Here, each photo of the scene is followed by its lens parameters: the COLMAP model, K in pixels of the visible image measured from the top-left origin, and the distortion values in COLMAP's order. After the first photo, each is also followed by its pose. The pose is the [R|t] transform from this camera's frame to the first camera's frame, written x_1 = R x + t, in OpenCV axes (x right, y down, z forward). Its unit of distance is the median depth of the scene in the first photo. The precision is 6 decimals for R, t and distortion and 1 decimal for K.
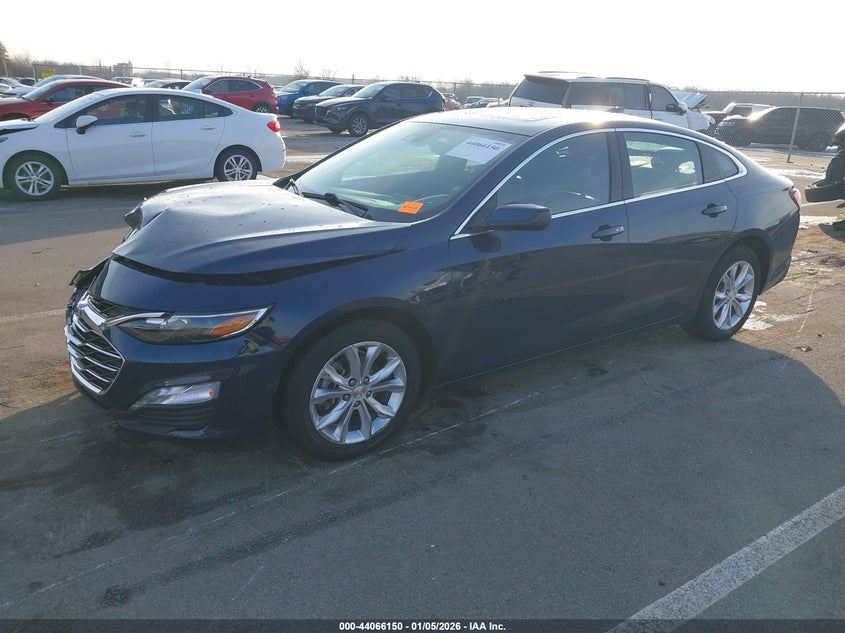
lens RADIAL K [[643.8, 0, 421.3], [0, 643.8, 316.9], [0, 0, 1]] dist [-0.009985, 0.007545]
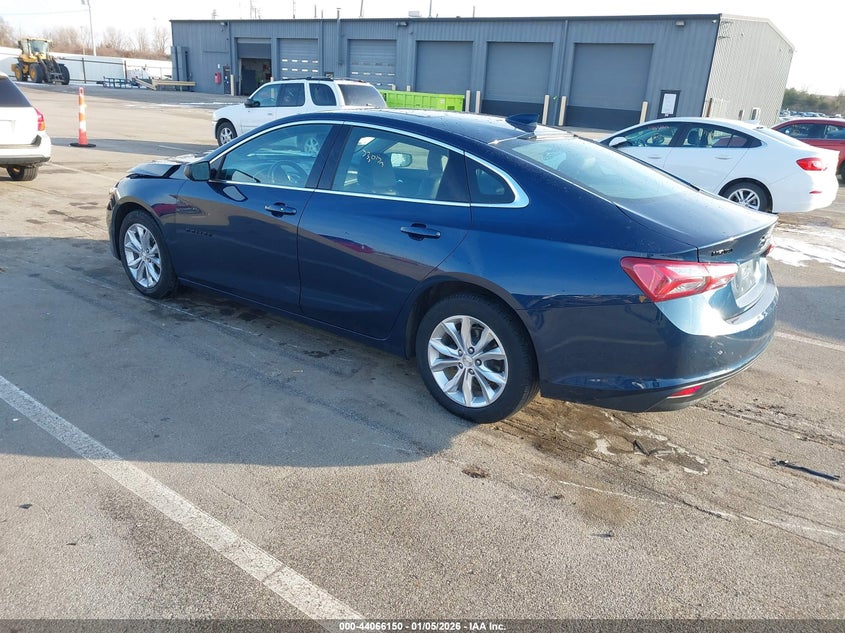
lens RADIAL K [[643.8, 0, 421.9], [0, 643.8, 315.9], [0, 0, 1]] dist [-0.009985, 0.007545]
pose [[0.336608, 0.304822, -0.890942, 1.381446], [-0.362308, 0.915242, 0.176252, -0.241993], [0.869154, 0.263468, 0.418517, 0.788560]]
